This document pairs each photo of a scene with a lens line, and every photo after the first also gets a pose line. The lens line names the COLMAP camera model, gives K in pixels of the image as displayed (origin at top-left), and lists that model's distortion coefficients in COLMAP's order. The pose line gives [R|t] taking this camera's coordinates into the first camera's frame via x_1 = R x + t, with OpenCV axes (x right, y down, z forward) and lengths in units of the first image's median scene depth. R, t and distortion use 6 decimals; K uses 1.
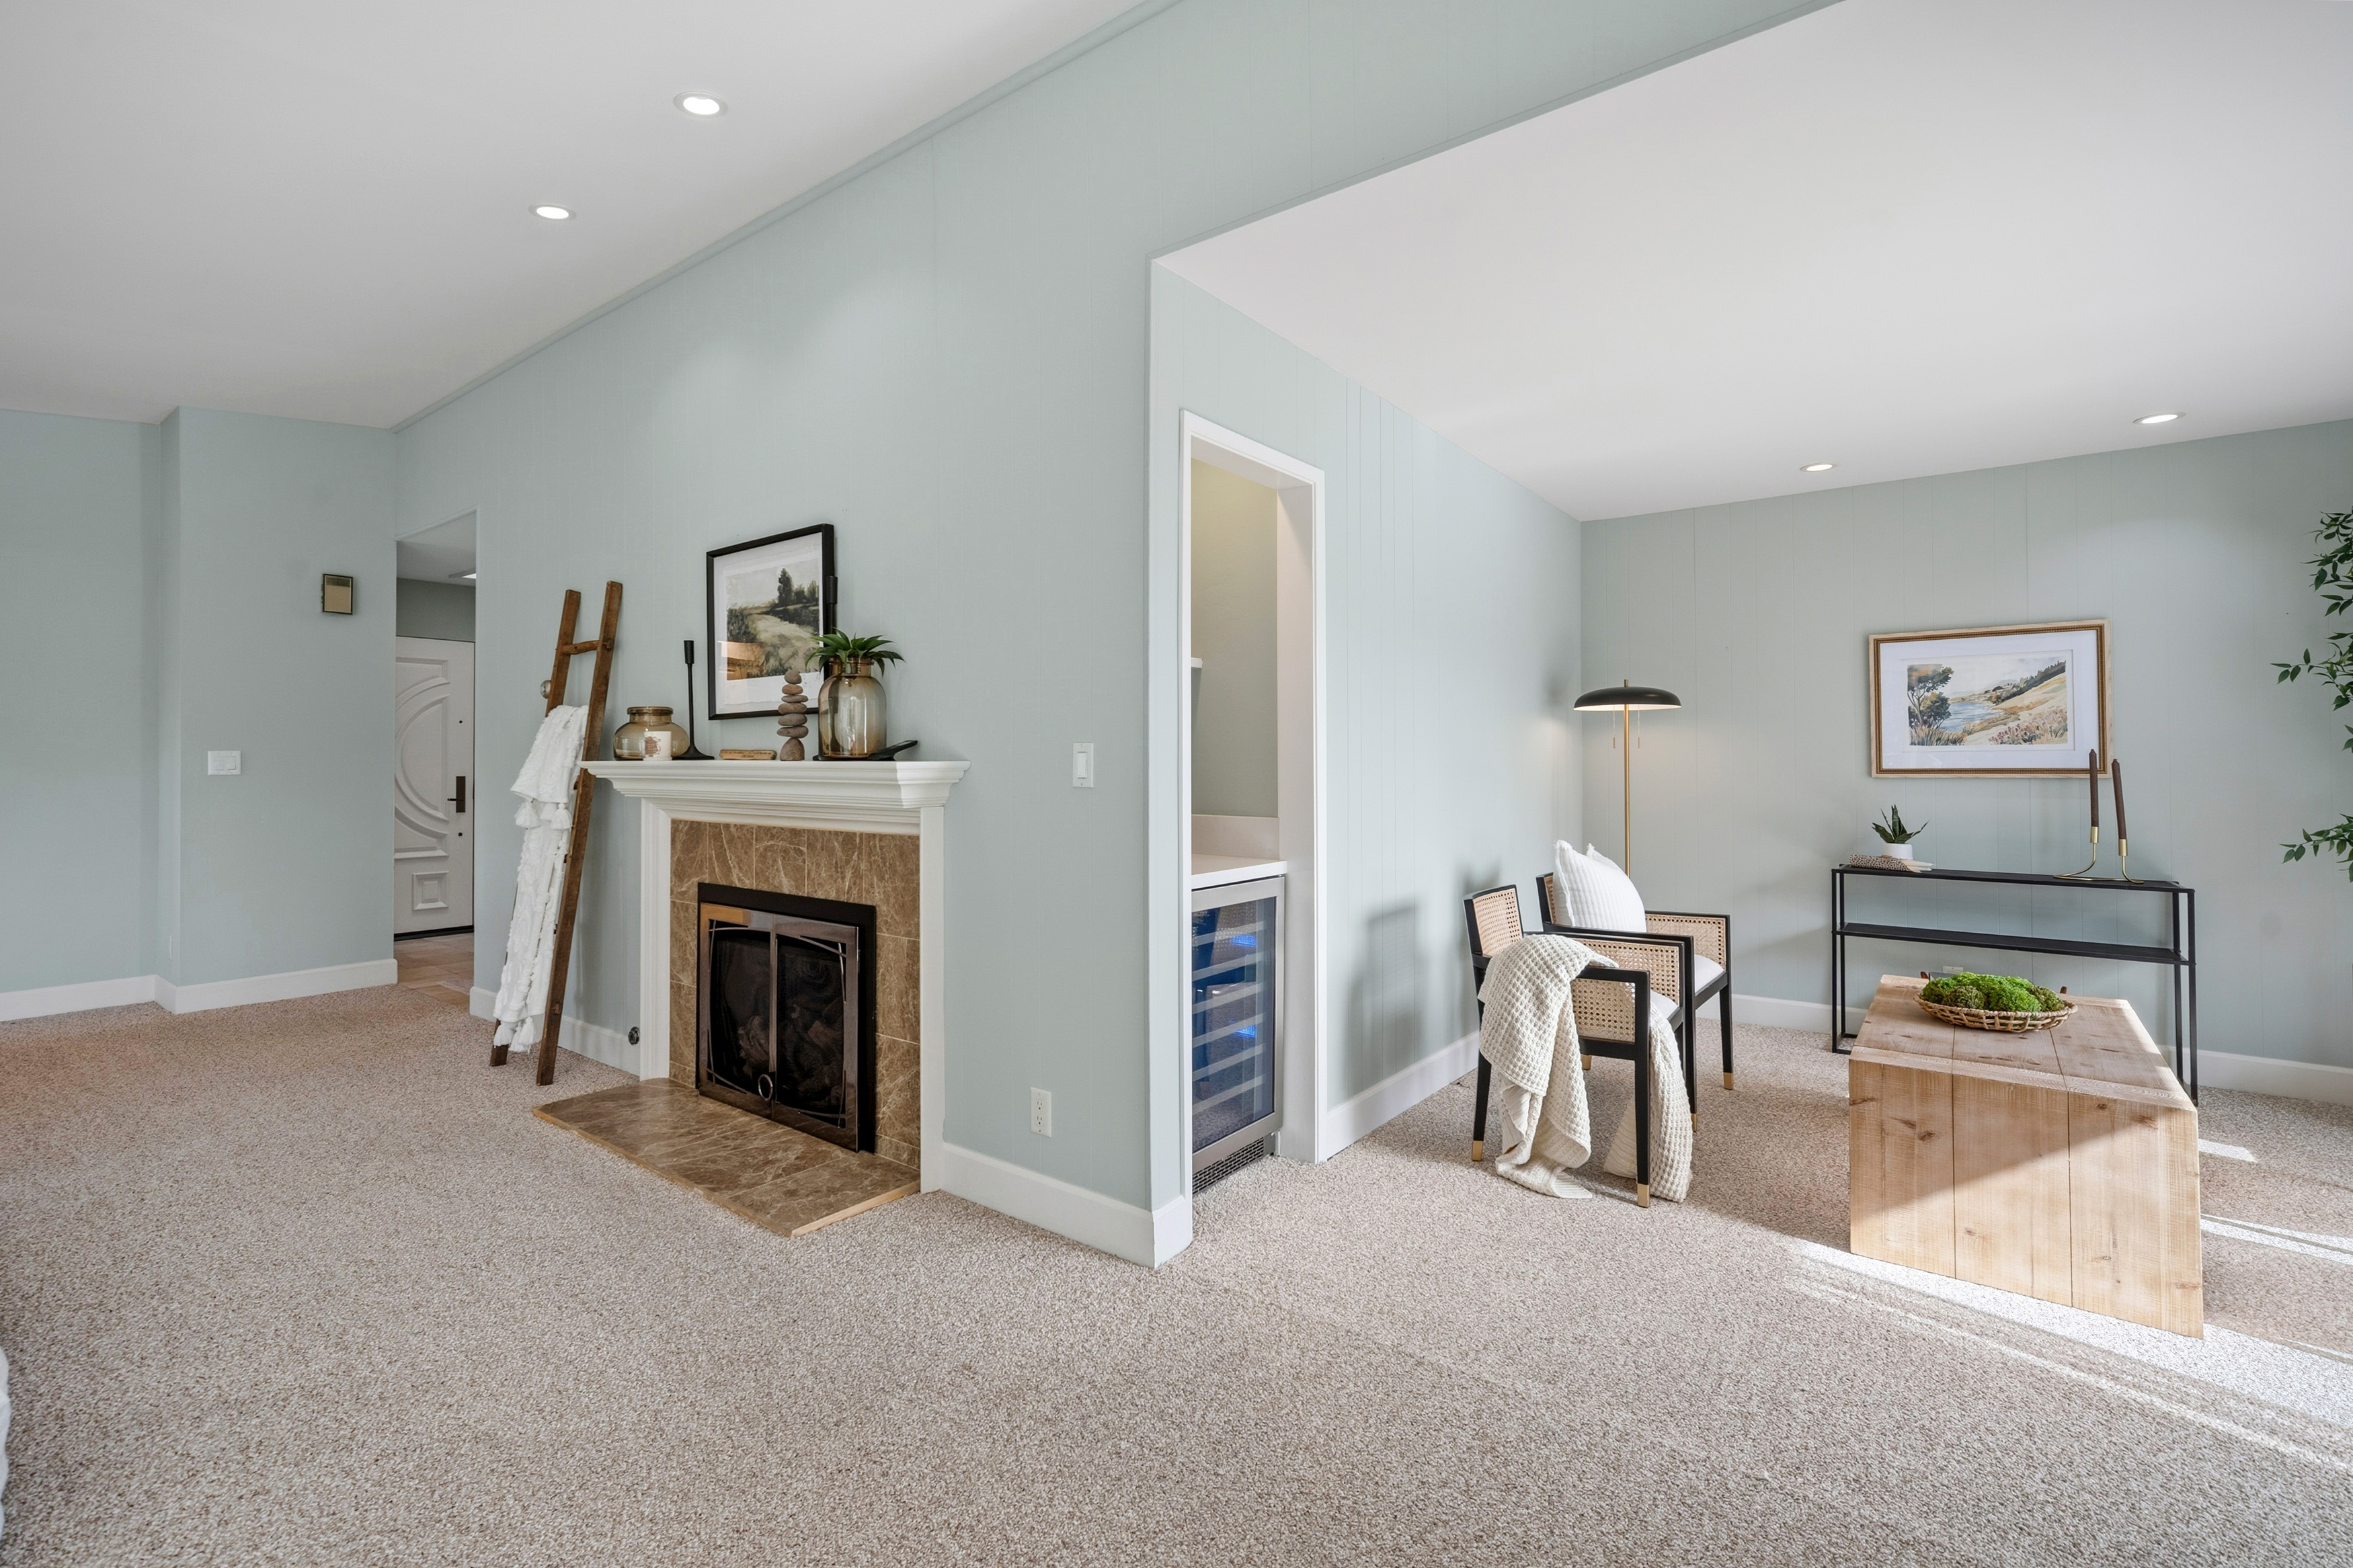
lens RADIAL K [[1043.9, 0, 1169.8], [0, 1043.9, 750.5], [0, 0, 1]] dist [-0.009242, 0.005402]
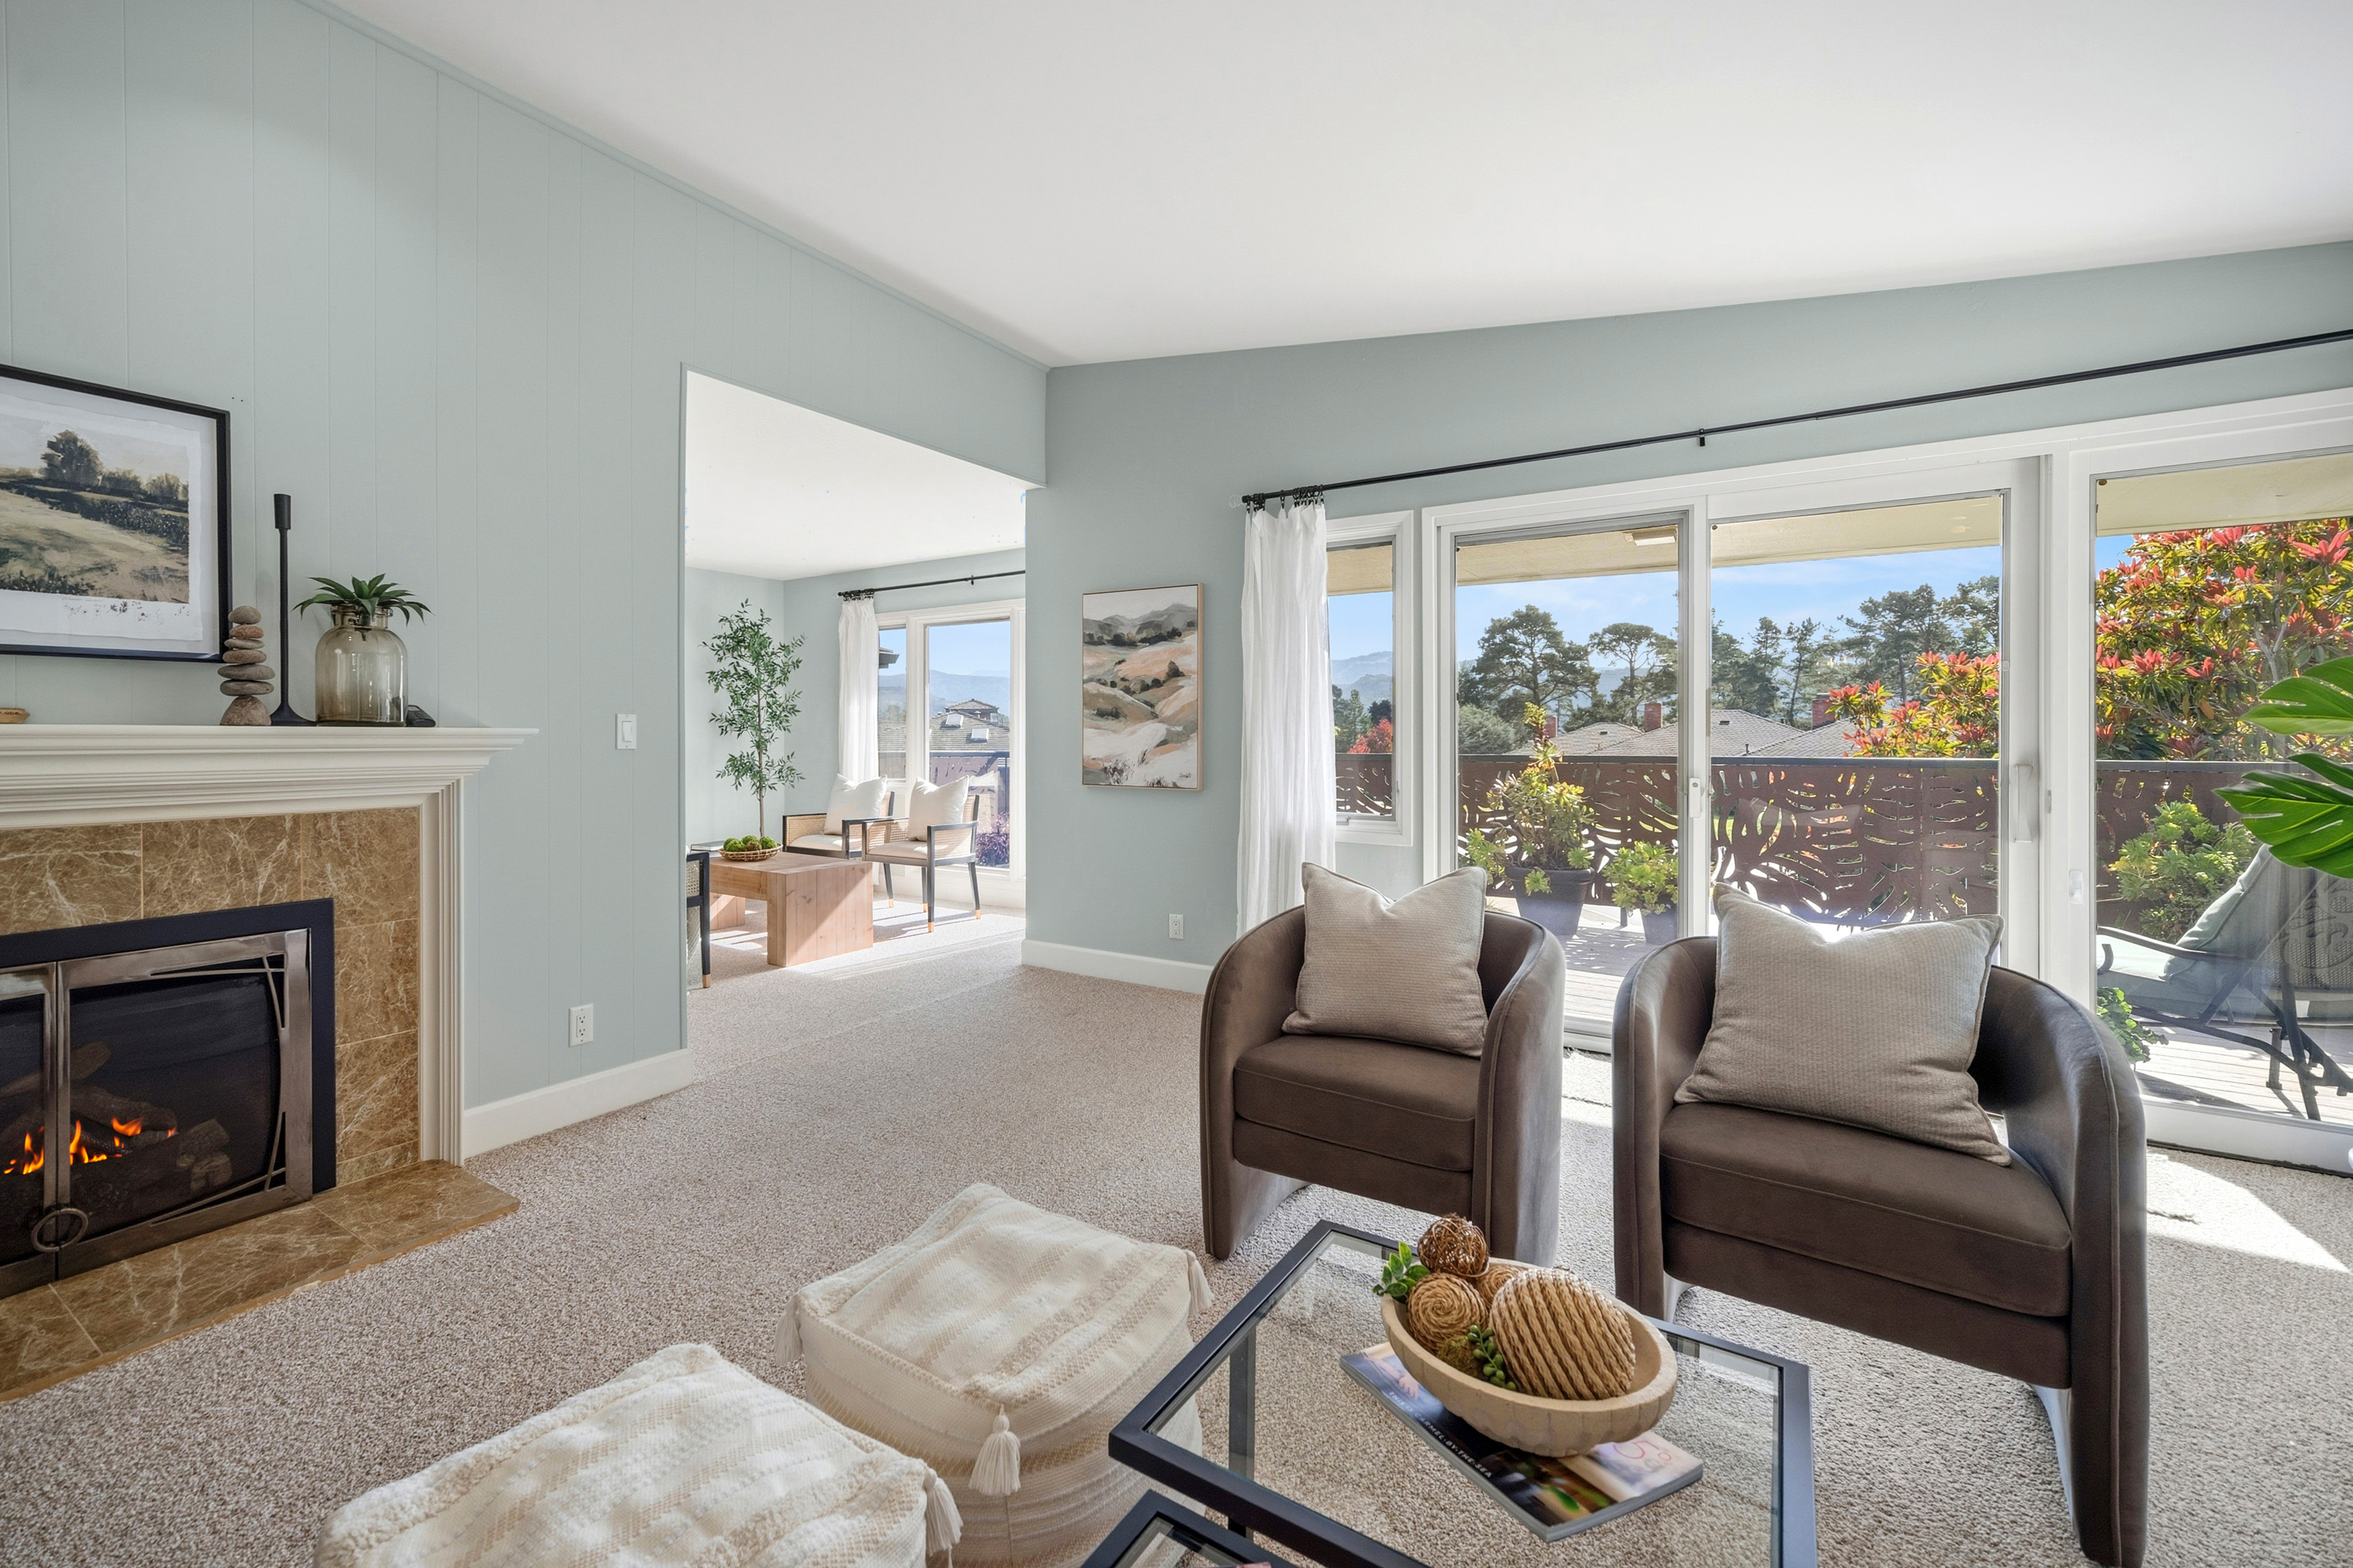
lens RADIAL K [[1043.9, 0, 1102.4], [0, 1043.9, 735.1], [0, 0, 1]] dist [-0.009242, 0.005402]
pose [[-0.069349, -0.009402, 0.997548, -1.103928], [-0.011303, 0.999899, 0.008639, 0.002750], [-0.997528, -0.010676, -0.069448, 0.413549]]
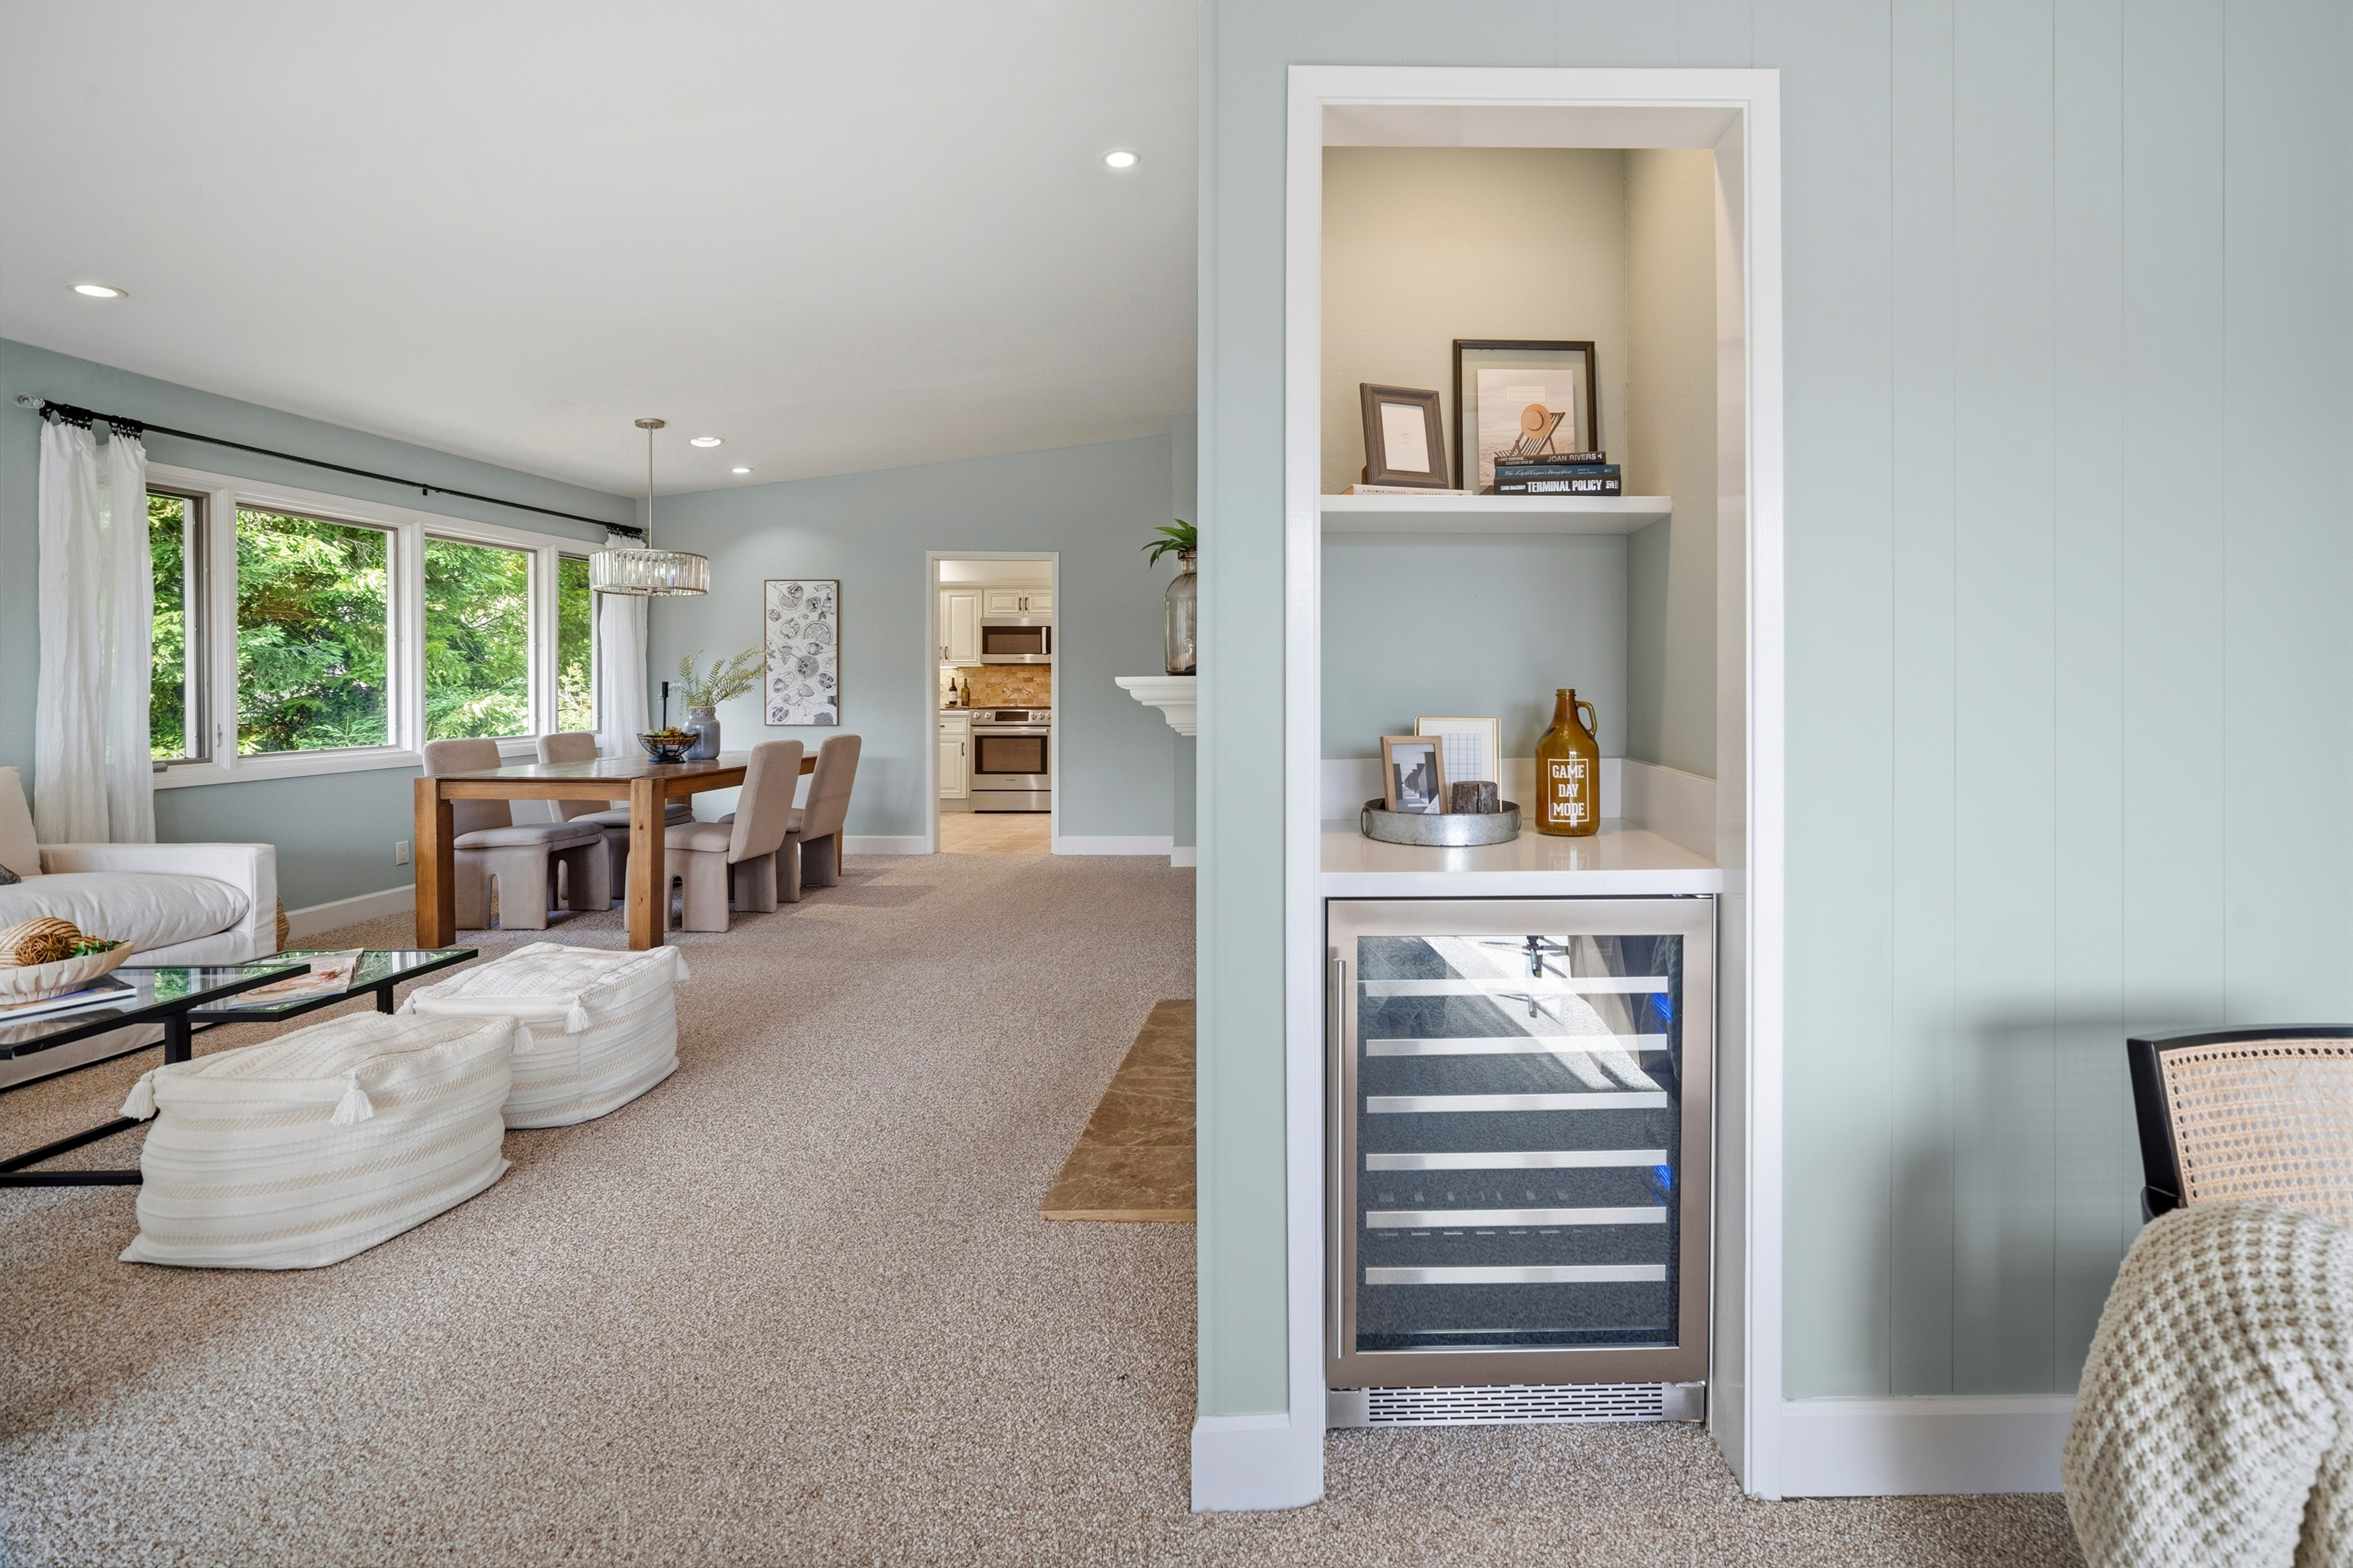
lens RADIAL K [[1043.9, 0, 1353.4], [0, 1043.9, 682.6], [0, 0, 1]] dist [-0.009242, 0.005402]
pose [[0.618088, -0.000086, -0.786109, 0.391657], [0.009502, 0.999928, 0.007362, 0.009243], [0.786051, -0.012020, 0.618044, 0.532476]]
